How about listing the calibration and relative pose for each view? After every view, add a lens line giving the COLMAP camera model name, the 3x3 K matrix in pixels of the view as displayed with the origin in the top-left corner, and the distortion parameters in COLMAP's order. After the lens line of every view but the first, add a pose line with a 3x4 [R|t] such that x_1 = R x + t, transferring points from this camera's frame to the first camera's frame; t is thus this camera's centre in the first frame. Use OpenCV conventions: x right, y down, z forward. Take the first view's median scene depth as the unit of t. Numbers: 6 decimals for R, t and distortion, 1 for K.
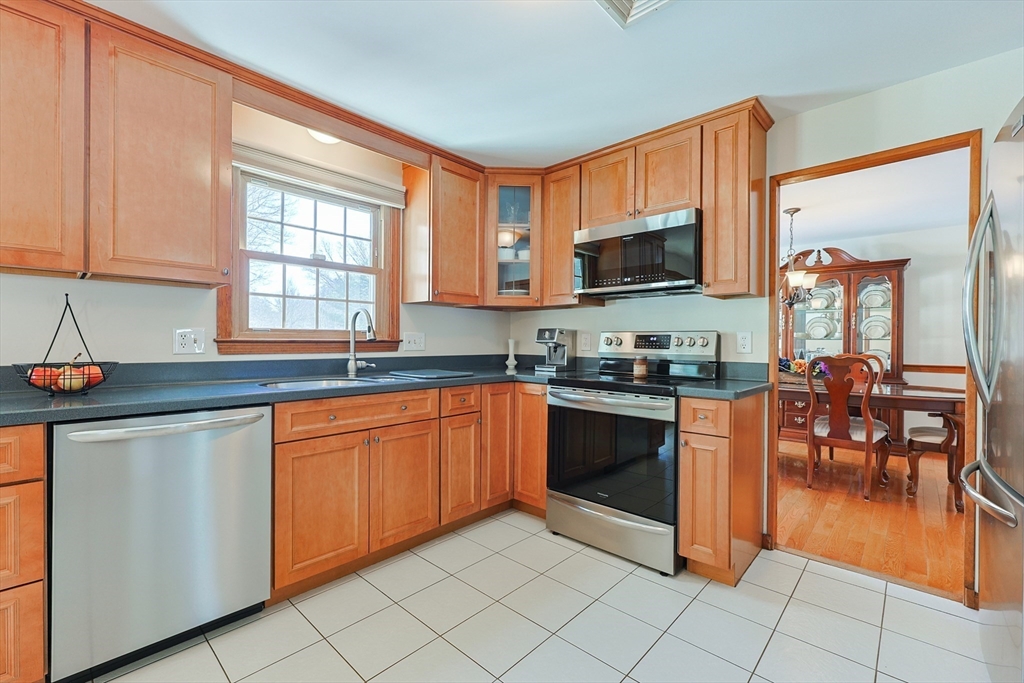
lens RADIAL K [[437.0, 0, 511.1], [0, 437.0, 345.7], [0, 0, 1]] dist [-0.000585, -0.000082]
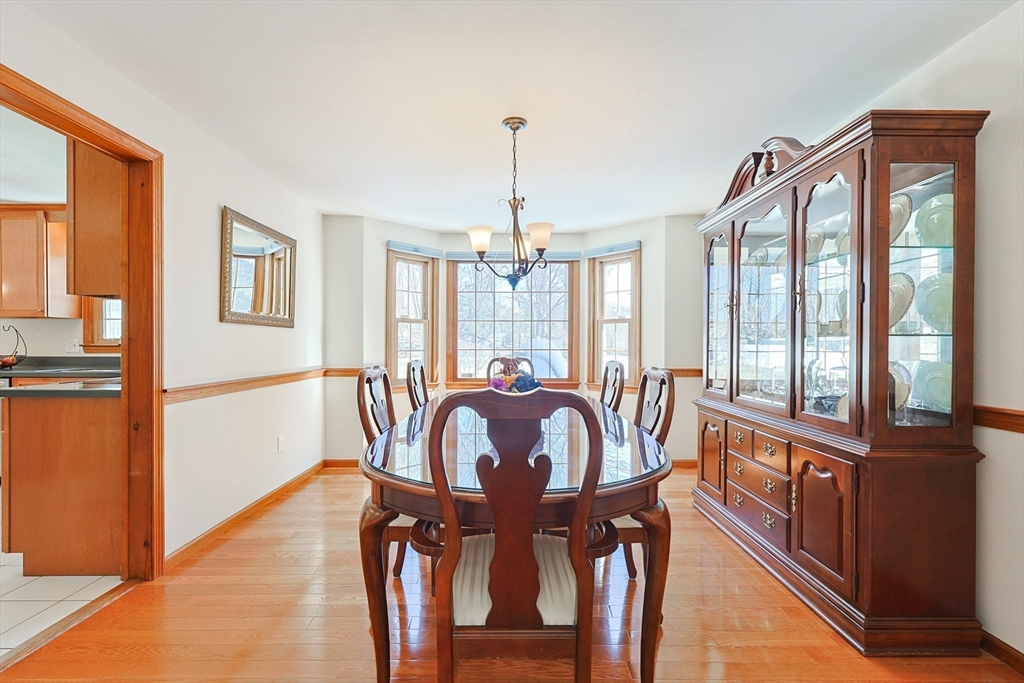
lens RADIAL K [[437.0, 0, 511.1], [0, 437.0, 345.7], [0, 0, 1]] dist [-0.000585, -0.000082]
pose [[0.679472, -0.002927, -0.733696, 1.642330], [-0.002871, 0.999974, -0.006648, -0.002284], [0.733696, 0.006623, 0.679446, 0.894934]]
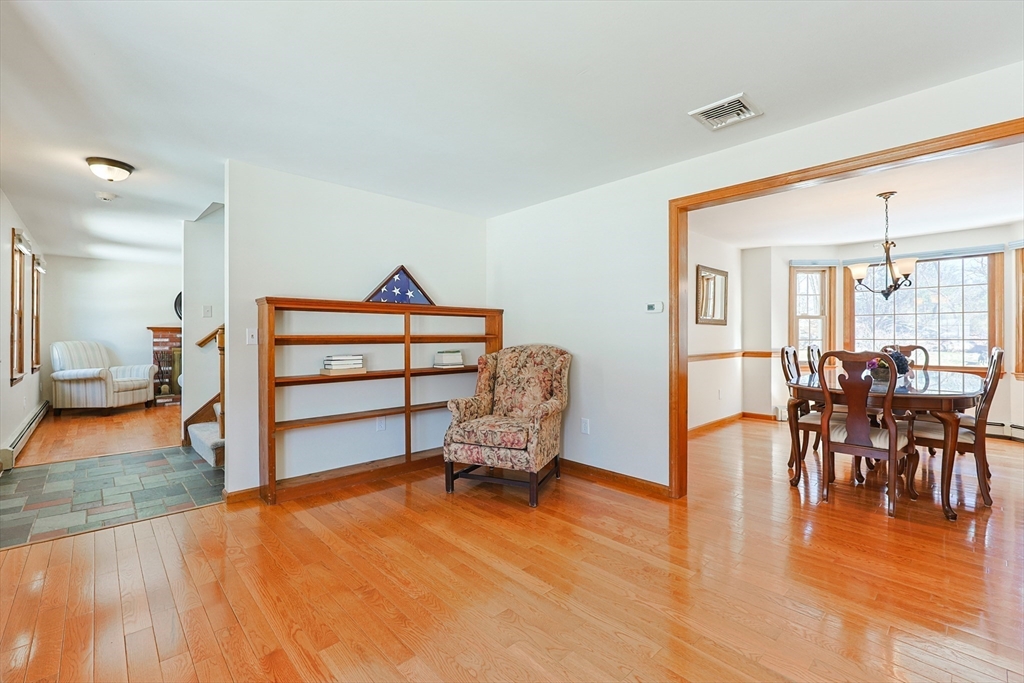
lens RADIAL K [[443.8, 0, 515.2], [0, 443.8, 330.8], [0, 0, 1]] dist [-0.000736, 0.000153]
pose [[-0.064610, -0.016672, -0.997771, 2.503361], [-0.007597, 0.999840, -0.016214, 0.008540], [0.997882, 0.006533, -0.064726, 0.398823]]
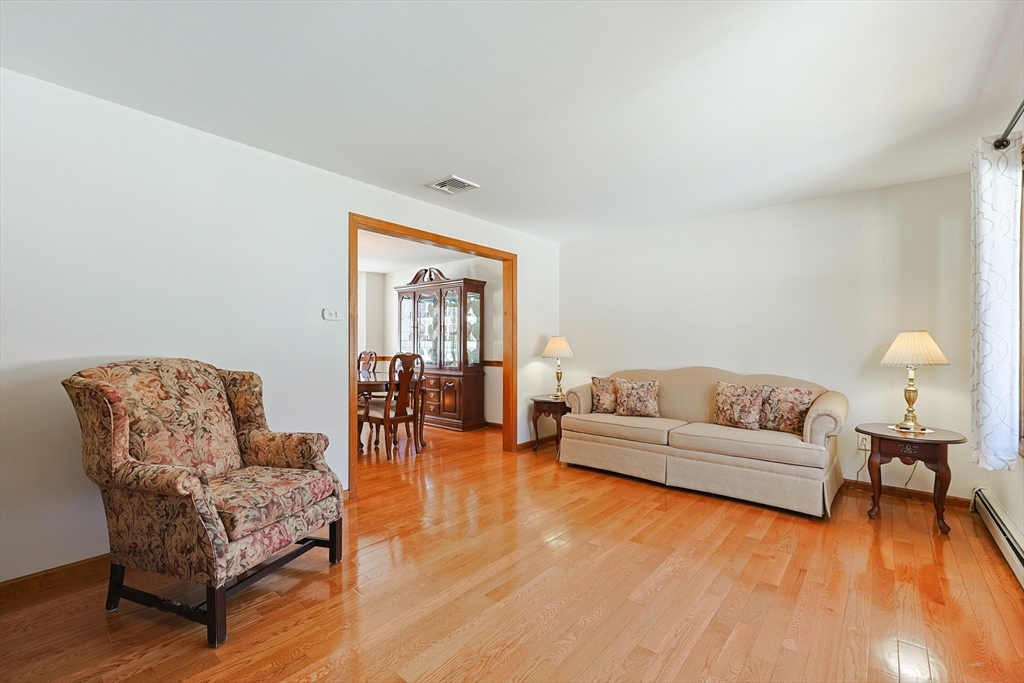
lens RADIAL K [[441.3, 0, 512.1], [0, 441.3, 342.8], [0, 0, 1]] dist [0.000947, 0.000454]
pose [[0.998768, -0.001133, 0.049613, 1.668022], [0.001677, 0.999939, -0.010925, 0.011354], [-0.049597, 0.010995, 0.998709, -0.522676]]
